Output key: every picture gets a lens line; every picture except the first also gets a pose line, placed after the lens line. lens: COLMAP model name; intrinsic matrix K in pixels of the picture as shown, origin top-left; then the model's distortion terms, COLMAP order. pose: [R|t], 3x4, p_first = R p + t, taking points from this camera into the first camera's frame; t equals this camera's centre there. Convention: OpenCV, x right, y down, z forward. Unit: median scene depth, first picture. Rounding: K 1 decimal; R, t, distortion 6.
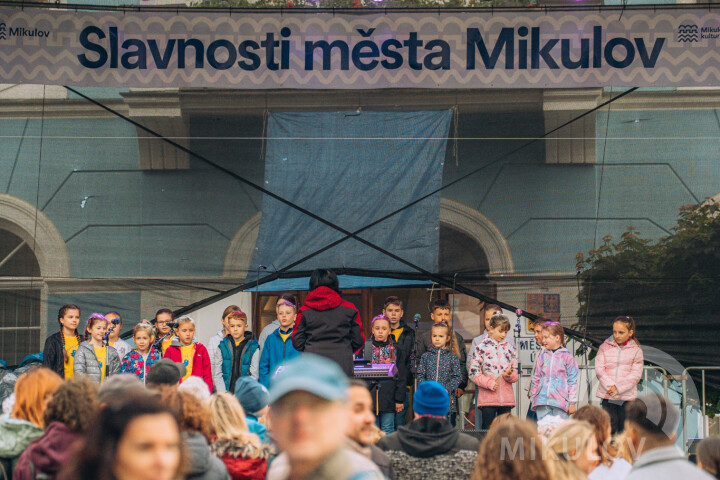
lens RADIAL K [[3512.8, 0, 379.5], [0, 3512.8, 198.2], [0, 0, 1]] dist [0.902034, 4.343746]
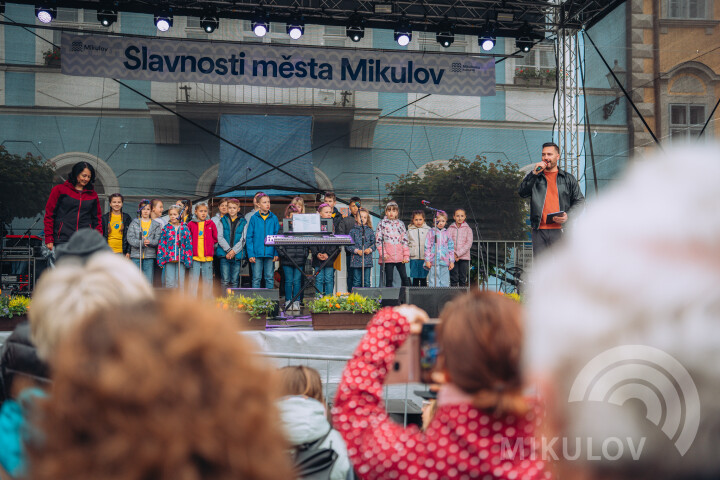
lens RADIAL K [[732.9, 0, 368.1], [0, 732.9, 242.3], [0, 0, 1]] dist [-0.021203, 0.010085]
pose [[0.972878, 0.013407, 0.230931, -0.049438], [-0.023731, 0.998836, 0.041986, 0.032373], [-0.230099, -0.046328, 0.972064, 0.613971]]
